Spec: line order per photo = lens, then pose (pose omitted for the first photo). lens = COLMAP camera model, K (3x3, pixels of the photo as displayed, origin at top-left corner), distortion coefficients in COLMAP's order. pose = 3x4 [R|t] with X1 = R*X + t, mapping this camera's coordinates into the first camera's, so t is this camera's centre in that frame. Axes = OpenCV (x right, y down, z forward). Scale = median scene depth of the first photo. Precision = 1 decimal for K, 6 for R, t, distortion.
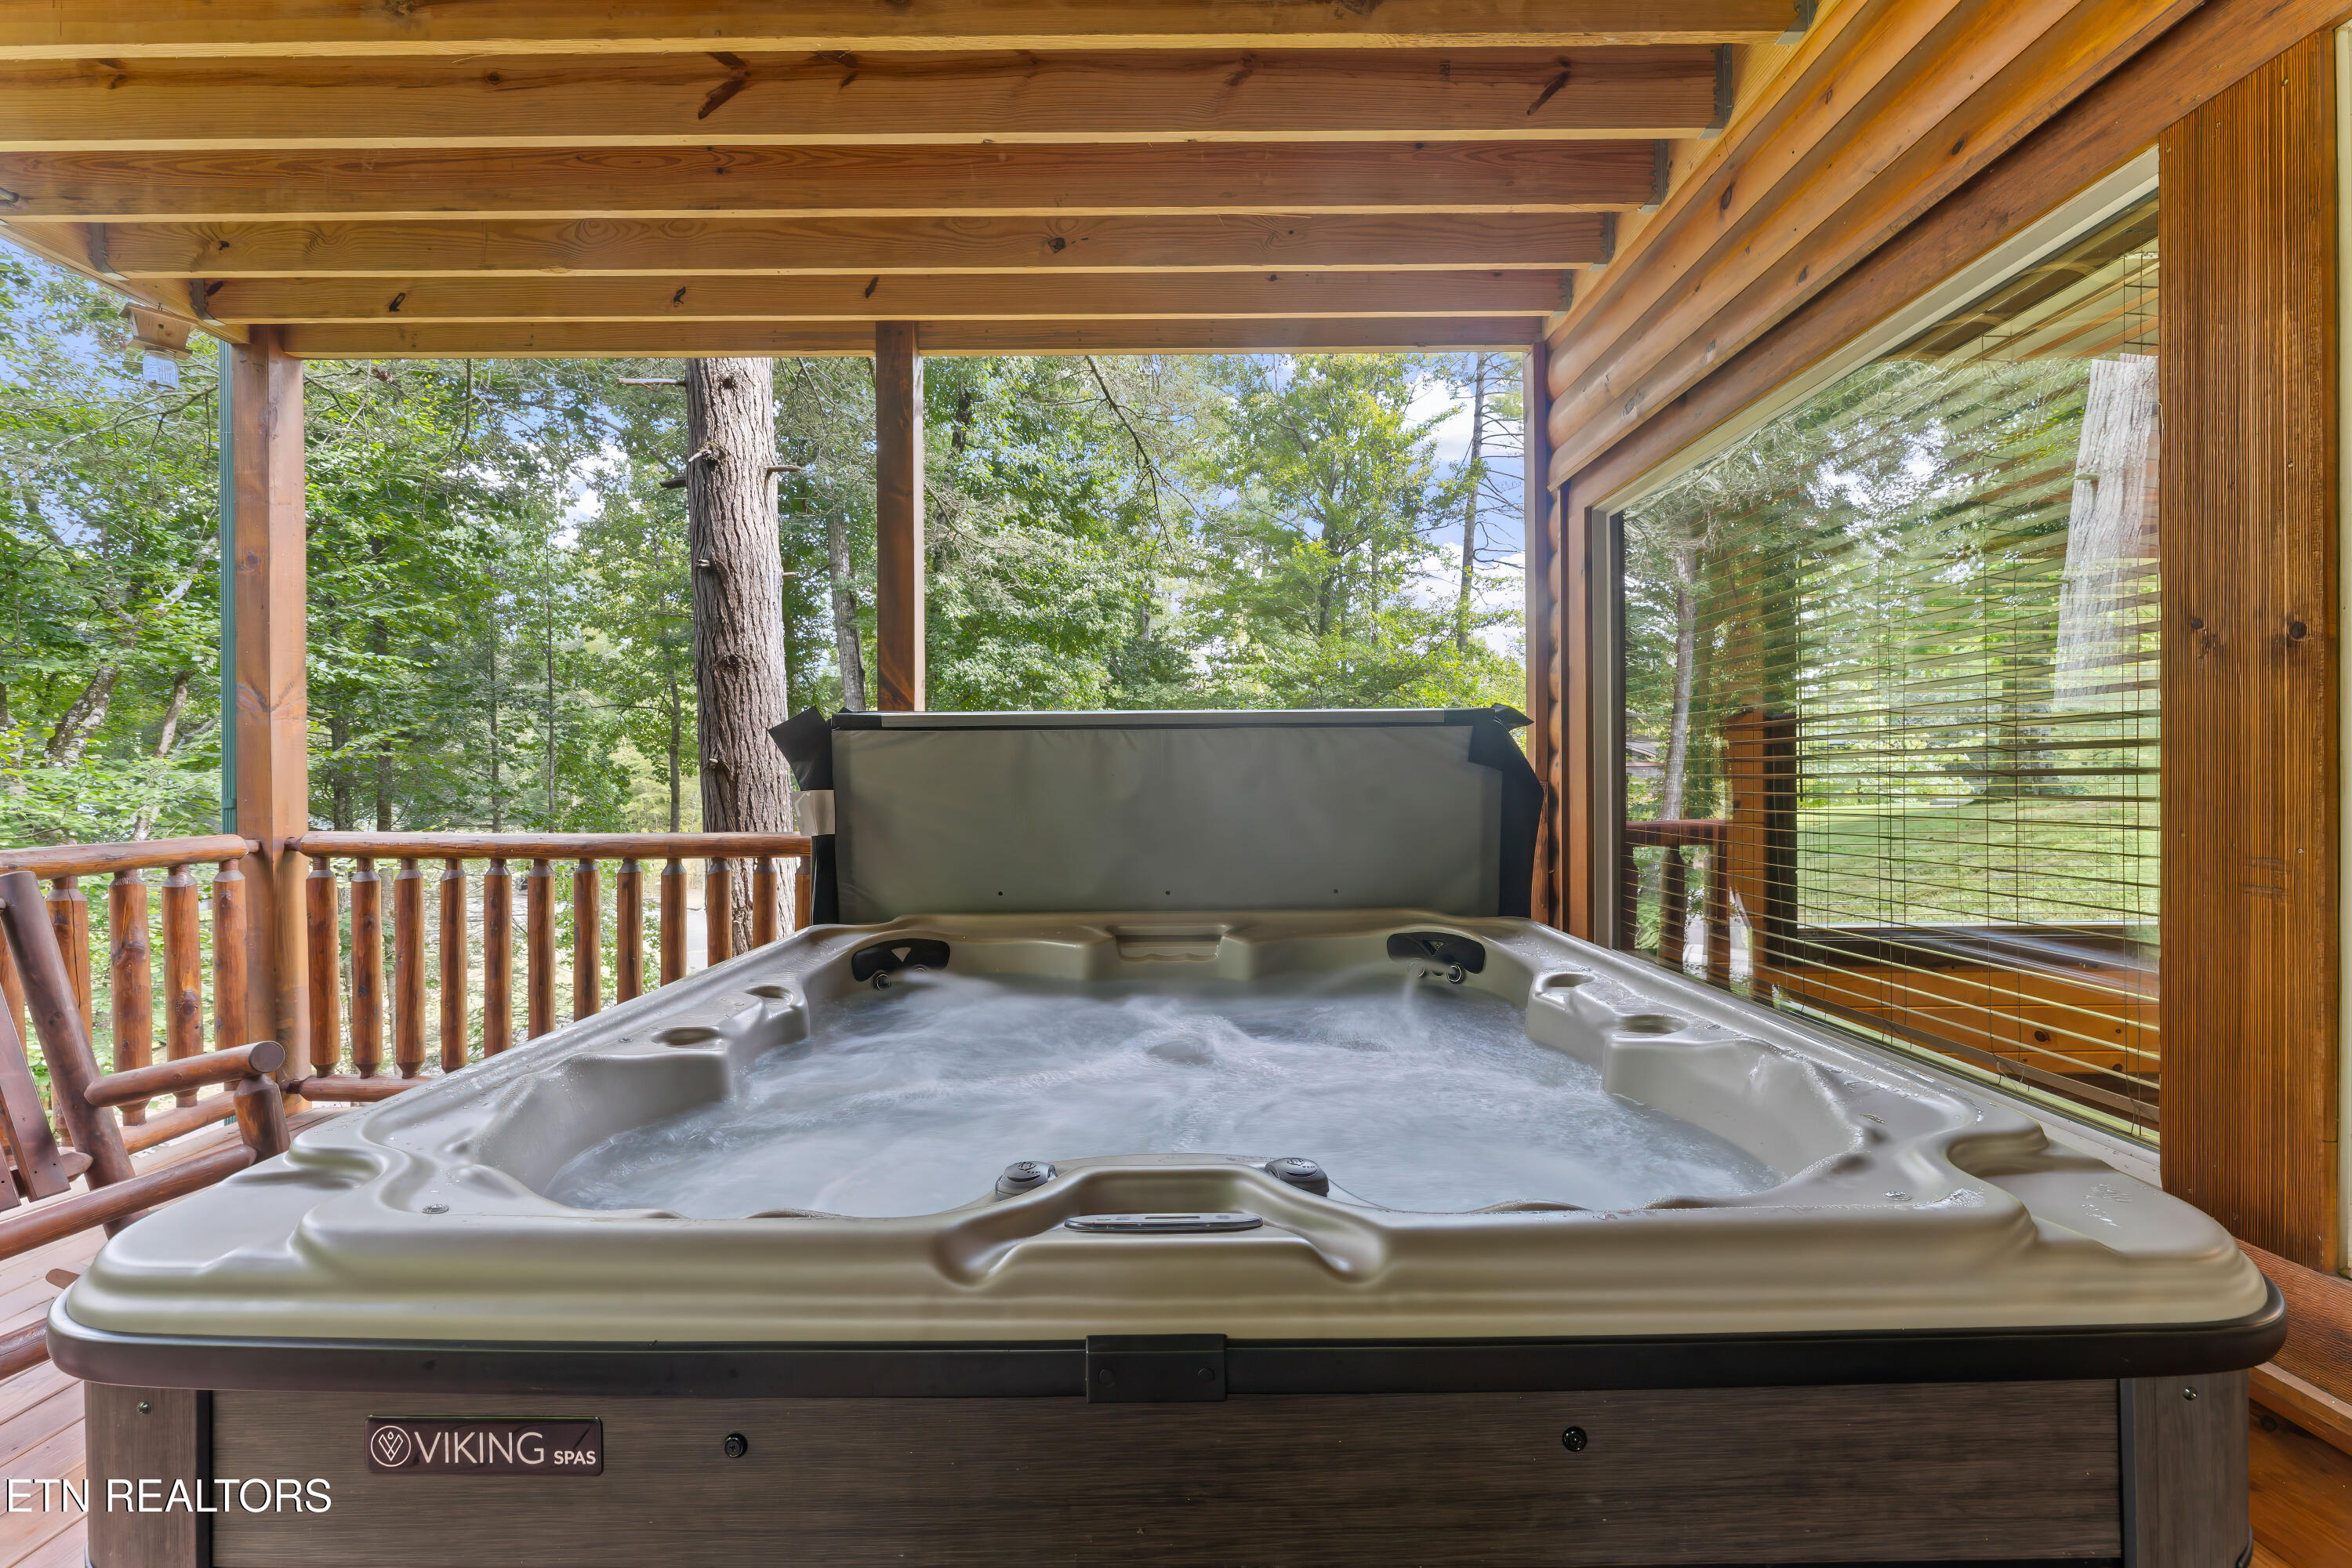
lens RADIAL K [[937.8, 0, 1173.4], [0, 937.8, 782.3], [0, 0, 1]] dist [-0.004024, 0.000088]
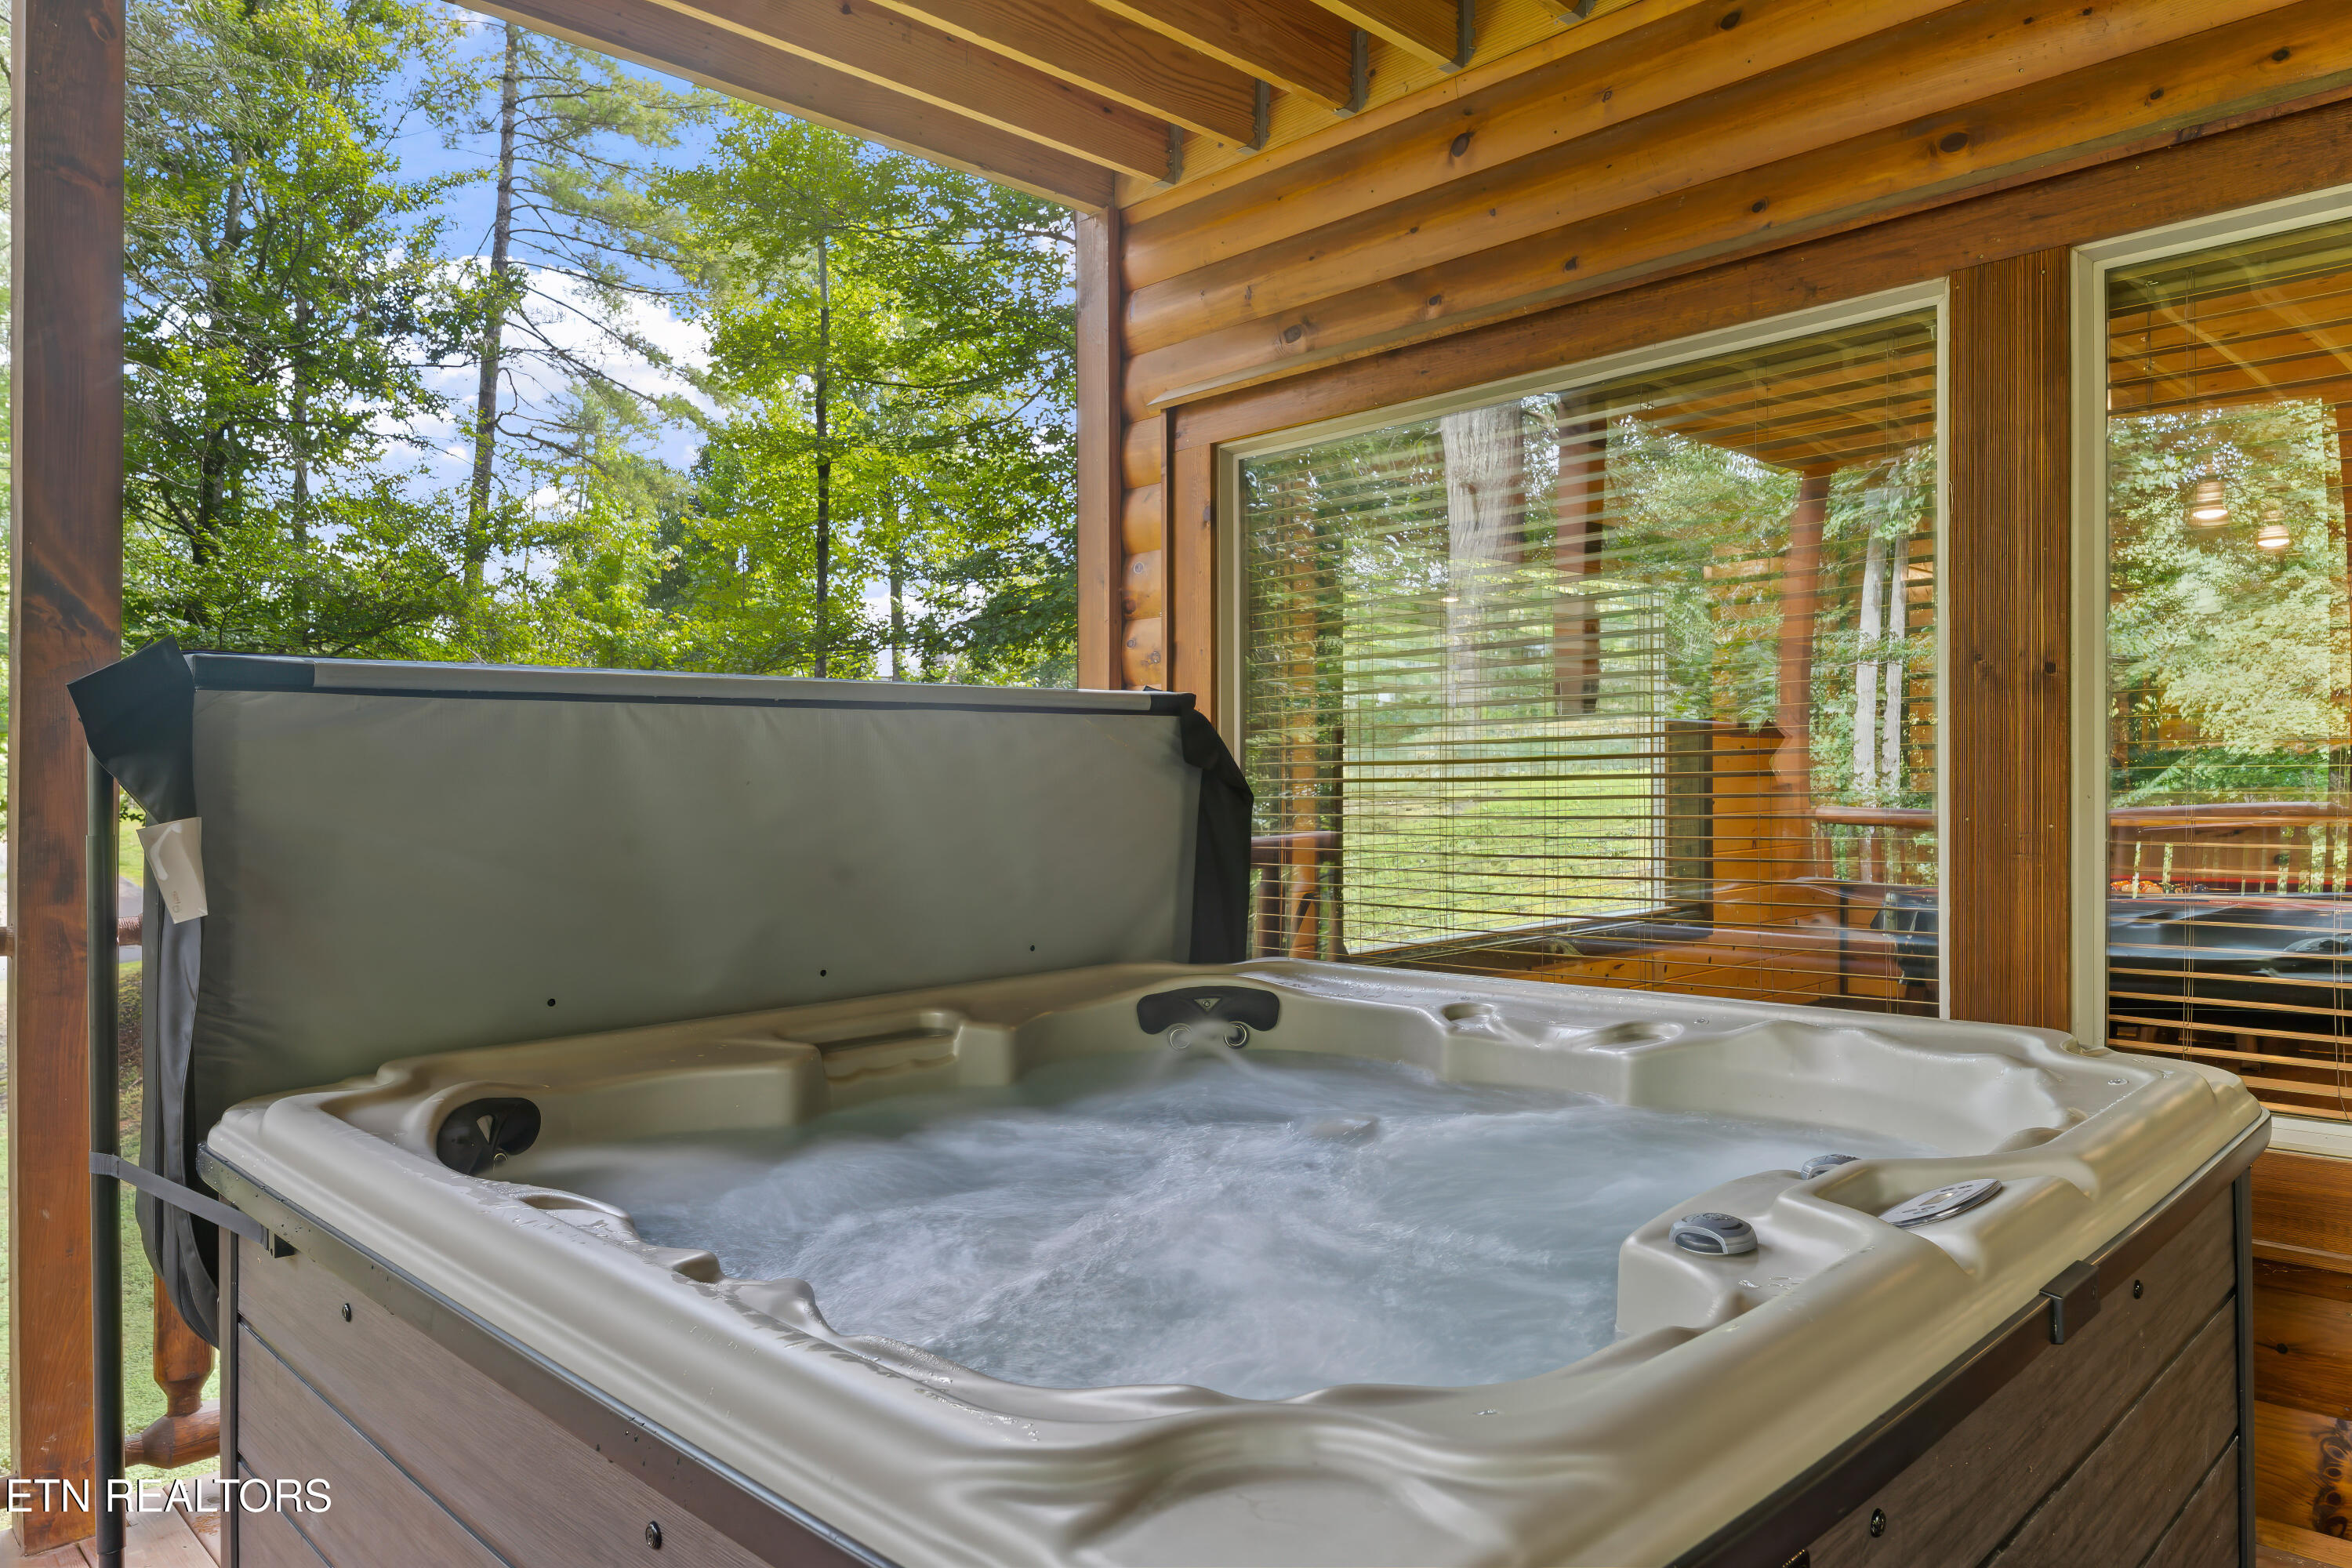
lens RADIAL K [[1514.2, 0, 1171.4], [0, 1514.2, 798.1], [0, 0, 1]] dist [0.000936, -0.001957]
pose [[0.712707, -0.011855, 0.701362, -0.094908], [0.013657, 0.999902, 0.003023, 0.000491], [-0.701329, 0.007424, 0.712799, 0.021995]]
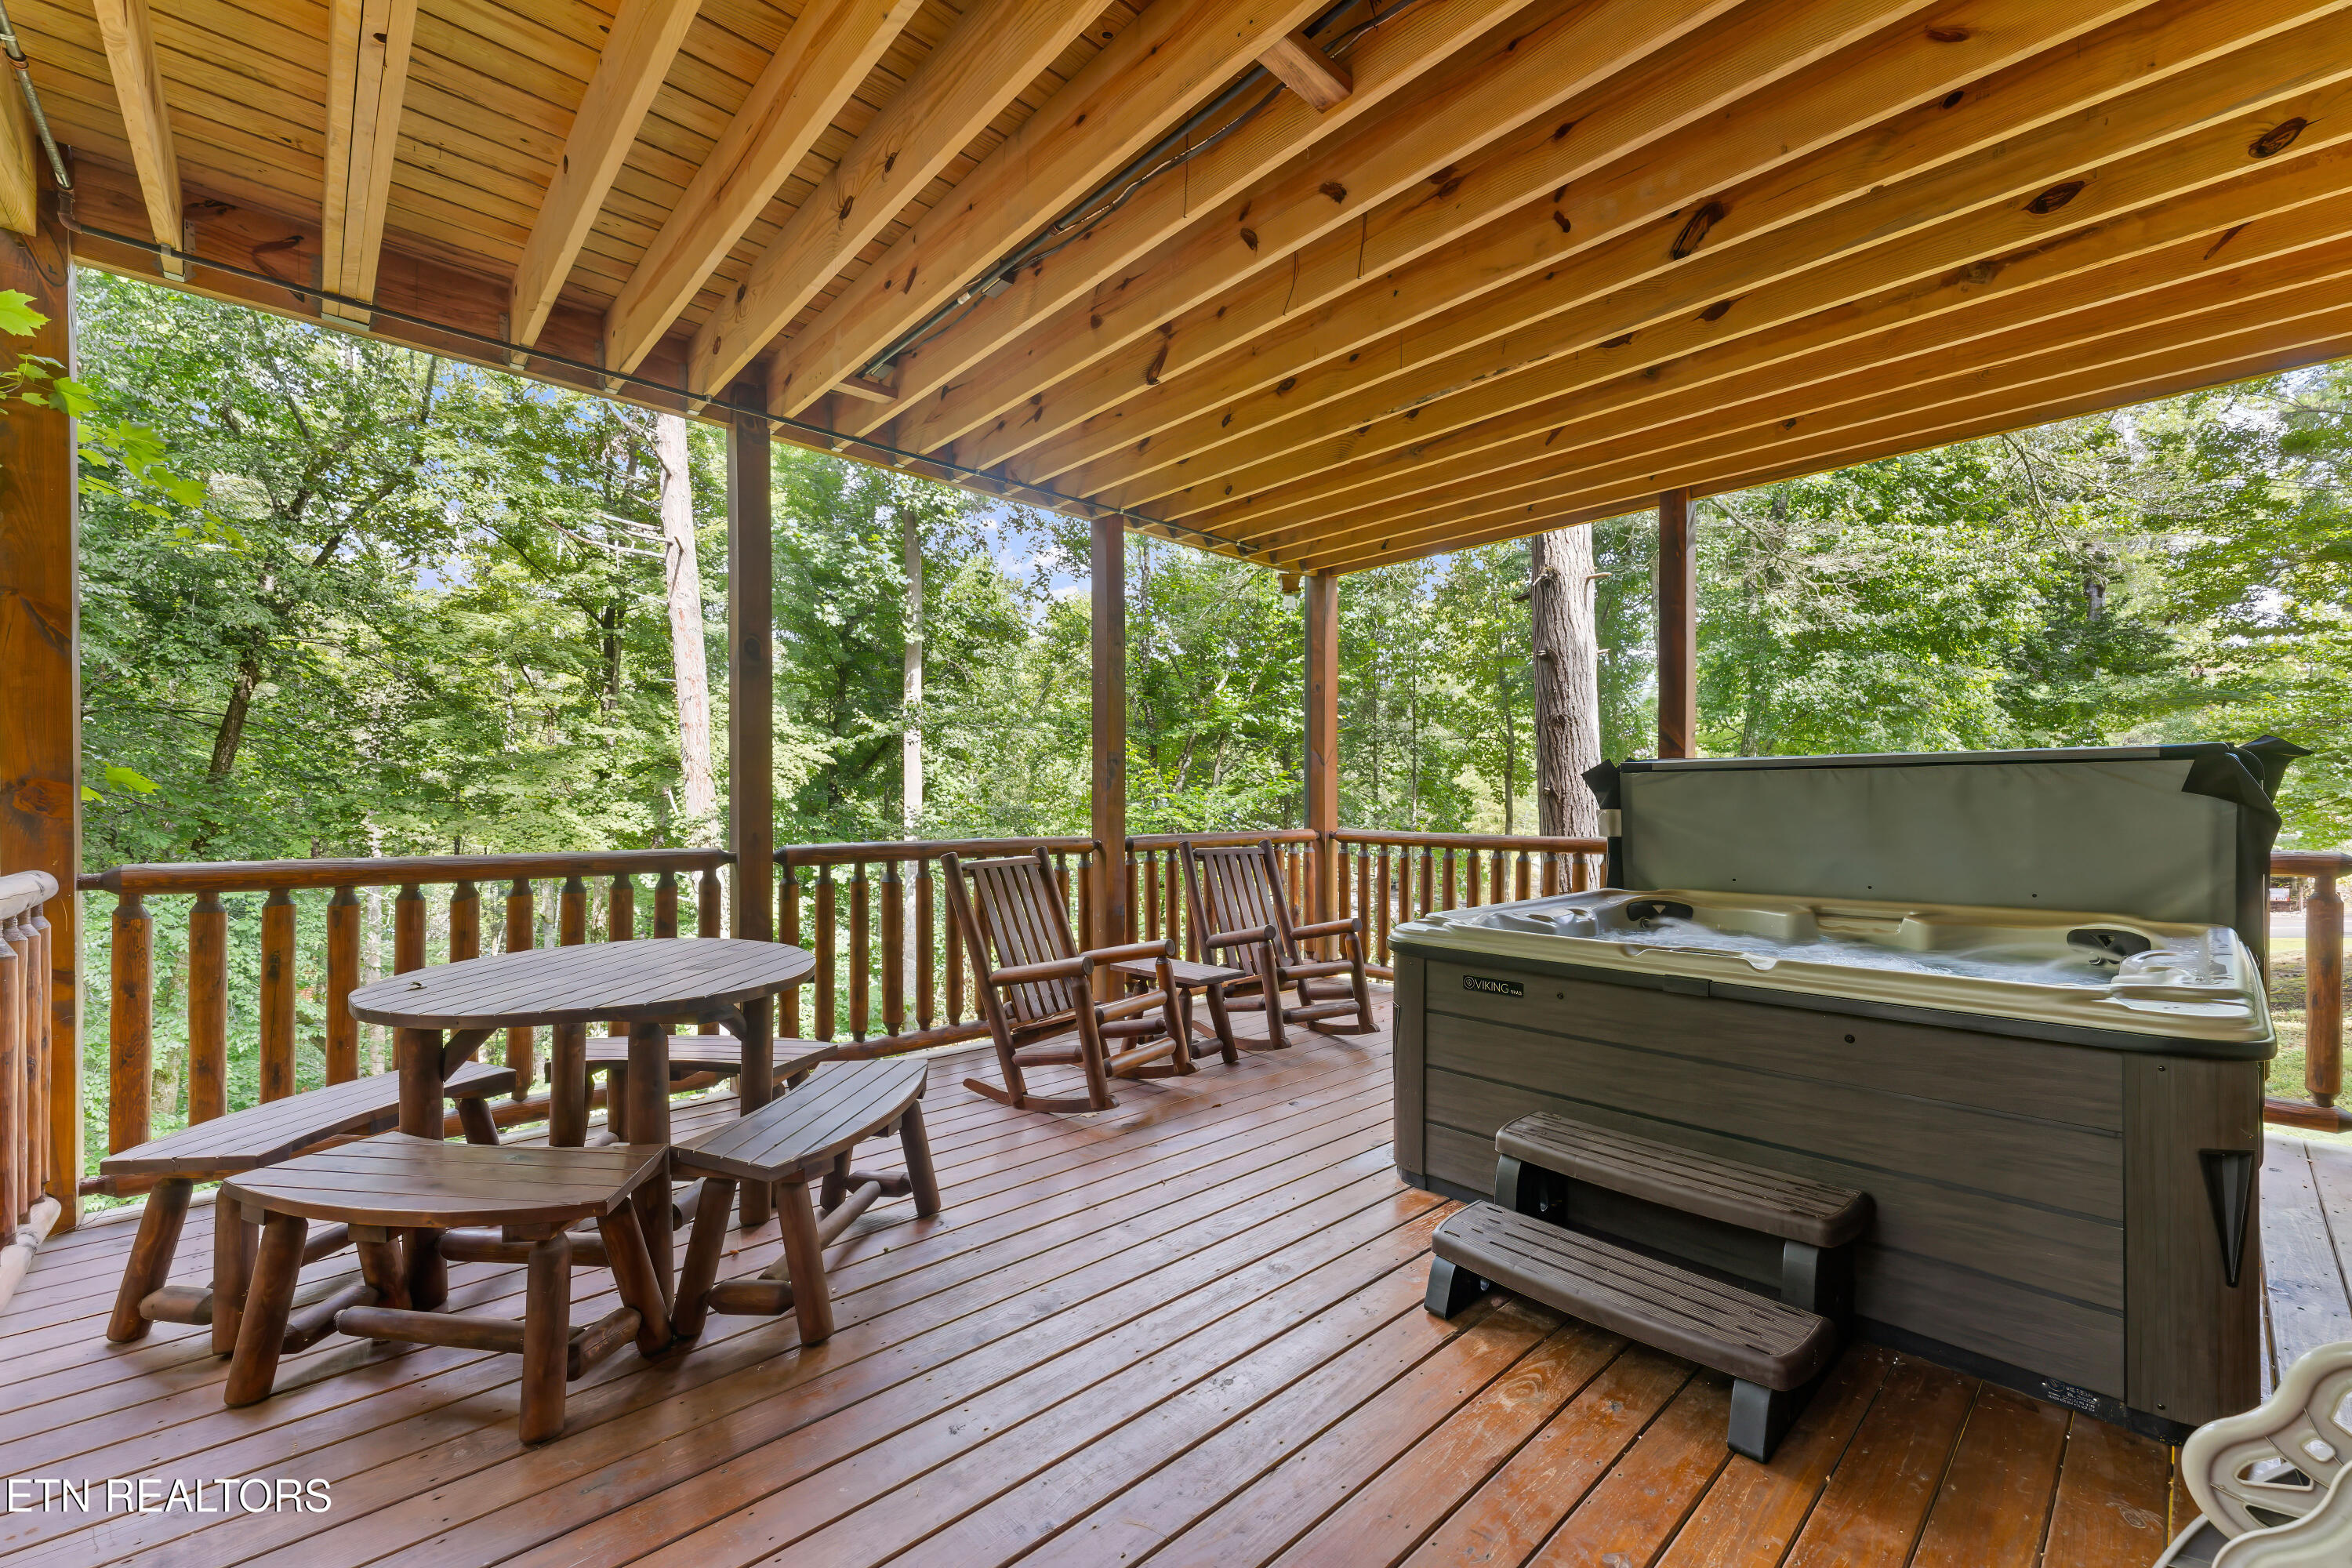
lens RADIAL K [[937.8, 0, 1176.1], [0, 937.8, 807.3], [0, 0, 1]] dist [-0.004024, 0.000088]
pose [[0.676755, 0.010405, -0.736135, 0.054698], [-0.007376, 0.999946, 0.007352, -0.000265], [0.736171, 0.000454, 0.676795, -0.117493]]
